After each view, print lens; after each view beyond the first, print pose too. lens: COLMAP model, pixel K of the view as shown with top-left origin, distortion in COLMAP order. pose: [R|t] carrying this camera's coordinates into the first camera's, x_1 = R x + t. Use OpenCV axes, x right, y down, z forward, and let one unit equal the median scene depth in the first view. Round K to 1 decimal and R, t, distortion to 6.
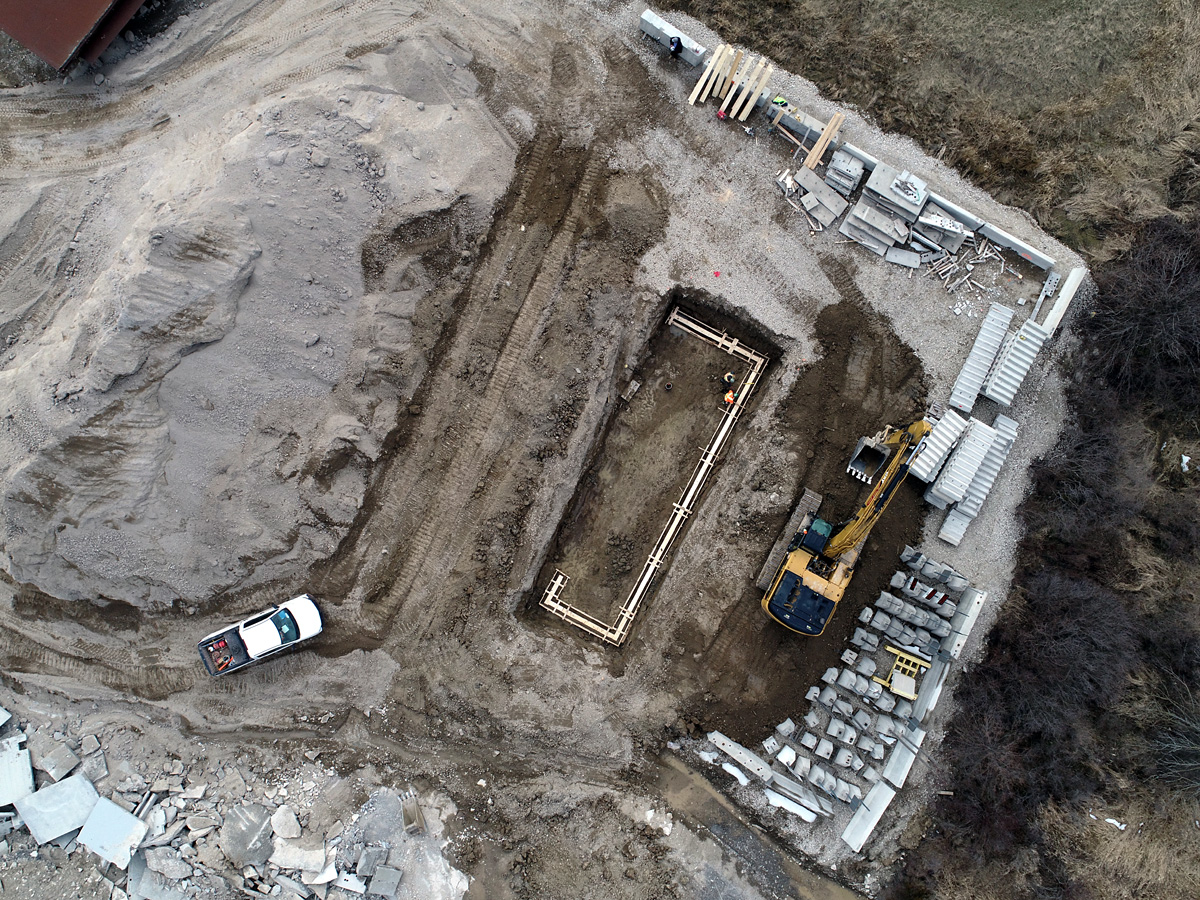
lens RADIAL K [[907.6, 0, 599.7], [0, 907.6, 449.1], [0, 0, 1]] dist [0.002358, -0.004633]
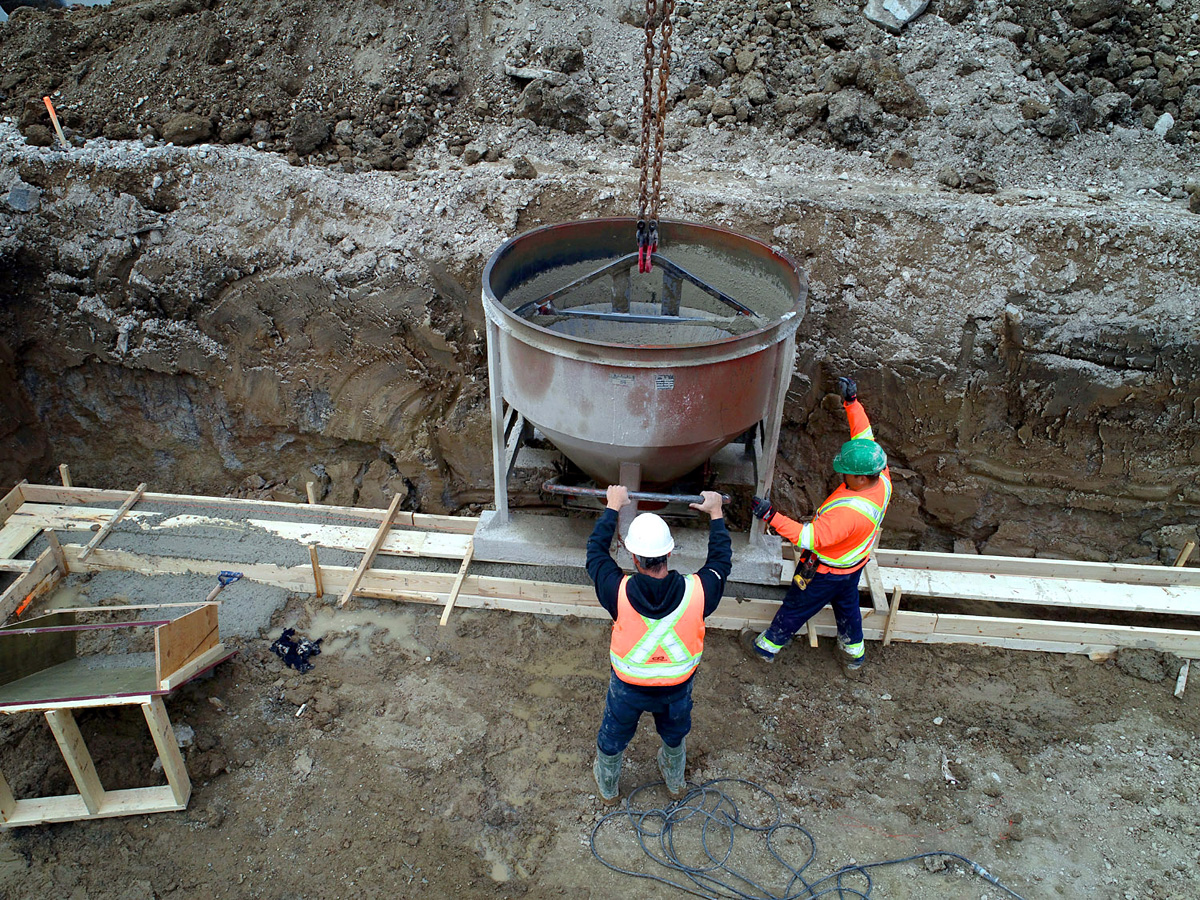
lens RADIAL K [[907.6, 0, 594.6], [0, 907.6, 452.2], [0, 0, 1]] dist [0.002358, -0.004633]
pose [[-0.381685, -0.508515, 0.771835, 0.044028], [0.923924, -0.186332, 0.334133, -0.066259], [-0.026094, 0.840650, 0.540949, 0.963401]]
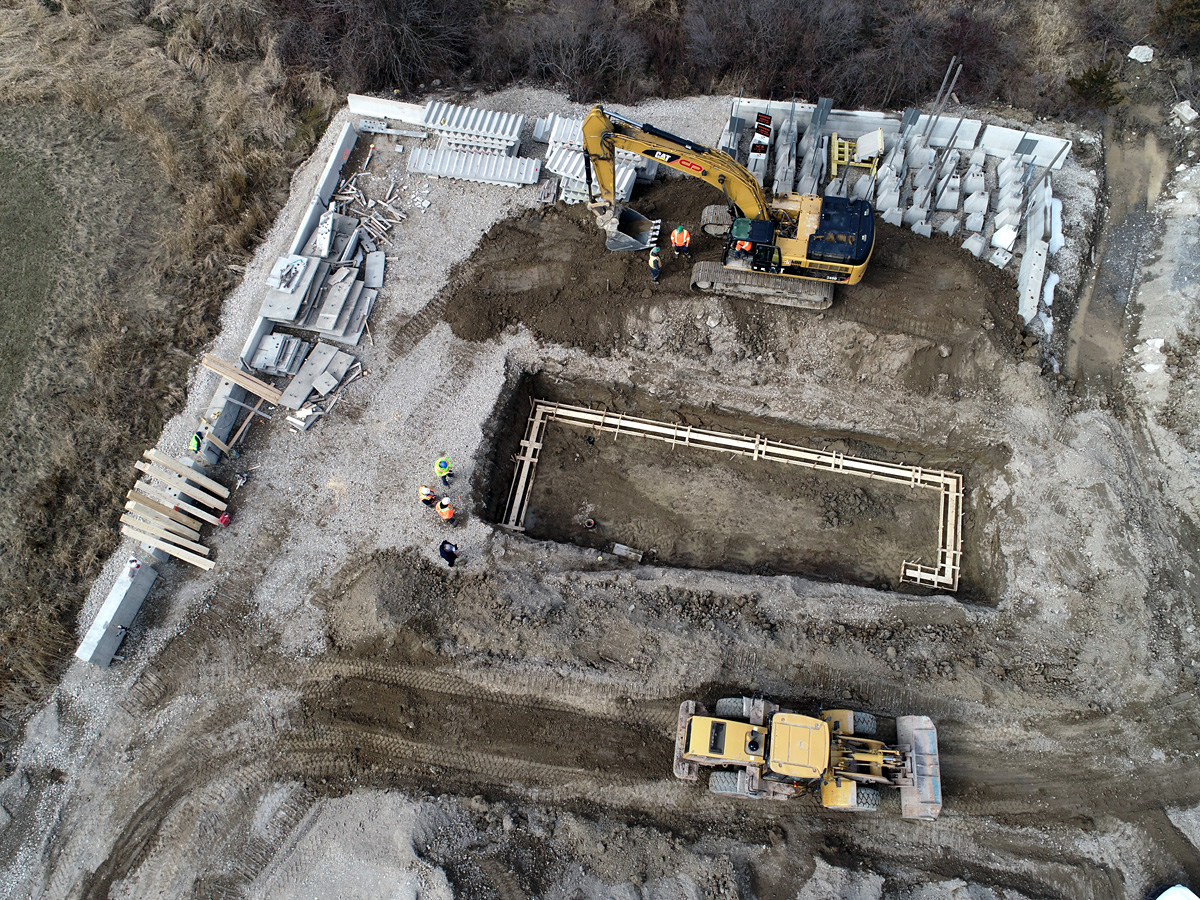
lens RADIAL K [[907.6, 0, 598.2], [0, 907.6, 447.0], [0, 0, 1]] dist [0.002358, -0.004633]
pose [[-0.284041, -0.876983, 0.387584, -0.171146], [0.958807, -0.258517, 0.117717, -0.157019], [-0.003039, 0.405055, 0.914287, 0.329234]]
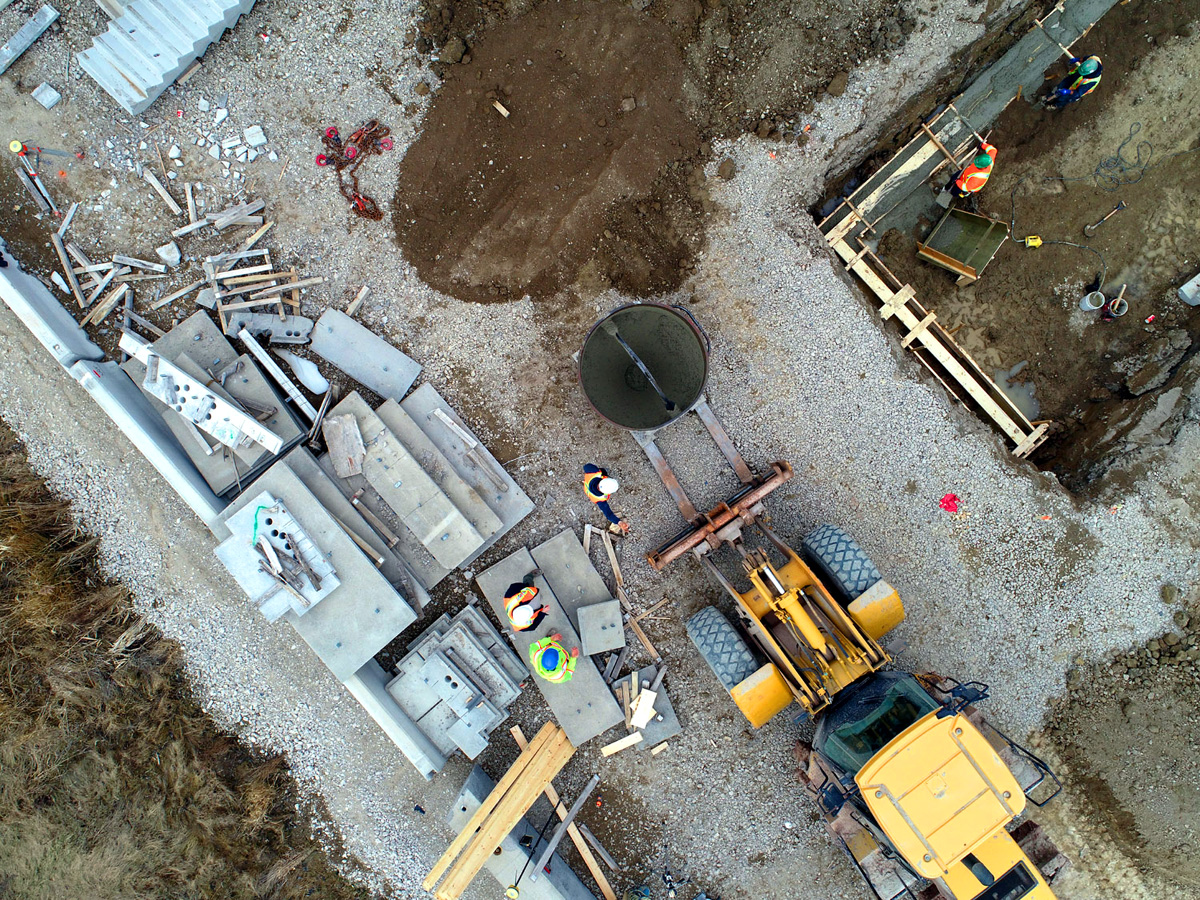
lens RADIAL K [[907.6, 0, 598.5], [0, 907.6, 450.1], [0, 0, 1]] dist [0.002358, -0.004633]
pose [[-0.943330, -0.330907, -0.025096, 0.257203], [0.330342, -0.943552, 0.024163, -0.223238], [-0.031675, 0.014504, 0.999393, 0.691581]]
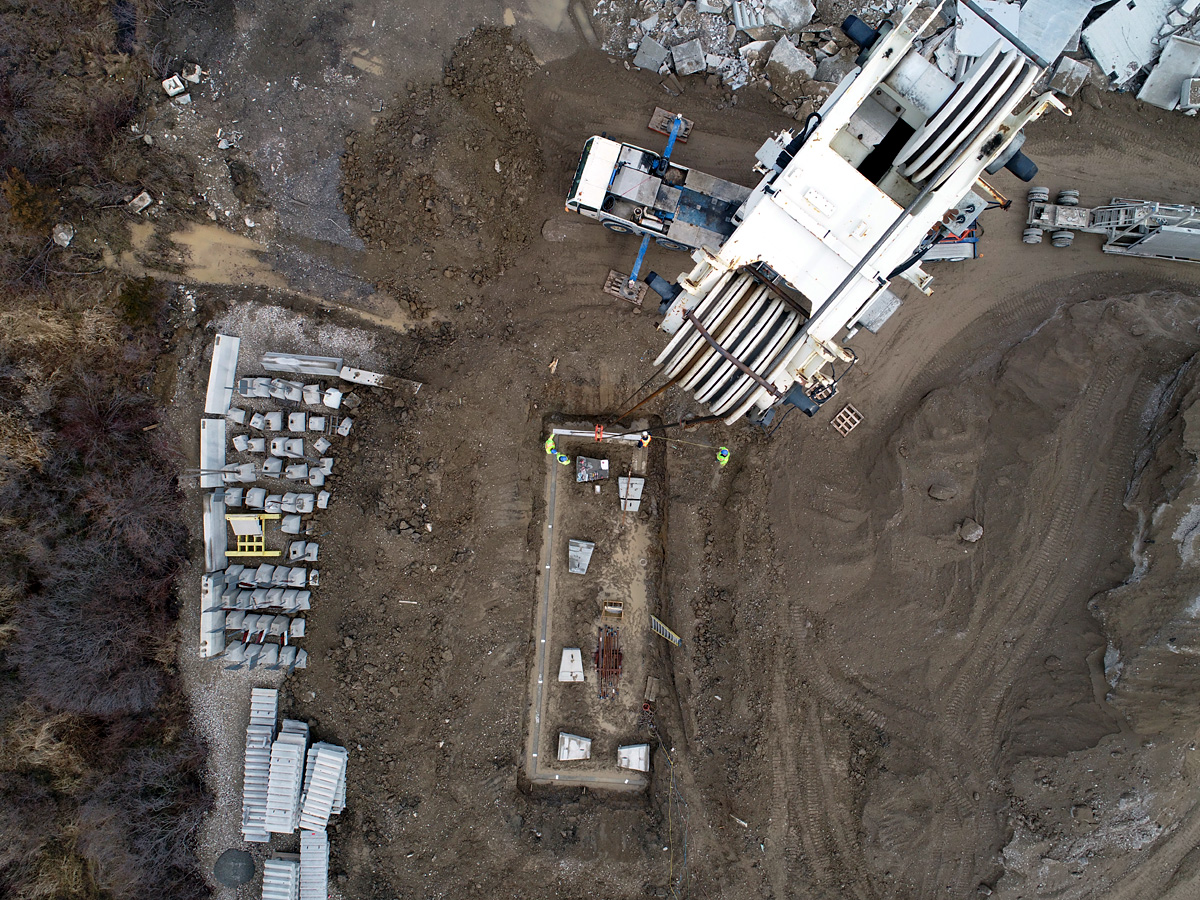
lens RADIAL K [[907.6, 0, 600.5], [0, 907.6, 449.2], [0, 0, 1]] dist [0.002358, -0.004633]
pose [[-0.914919, 0.403265, -0.017311, -0.000254], [-0.403174, -0.915083, -0.008635, 0.192714], [-0.019324, -0.000921, 0.999813, 0.097342]]
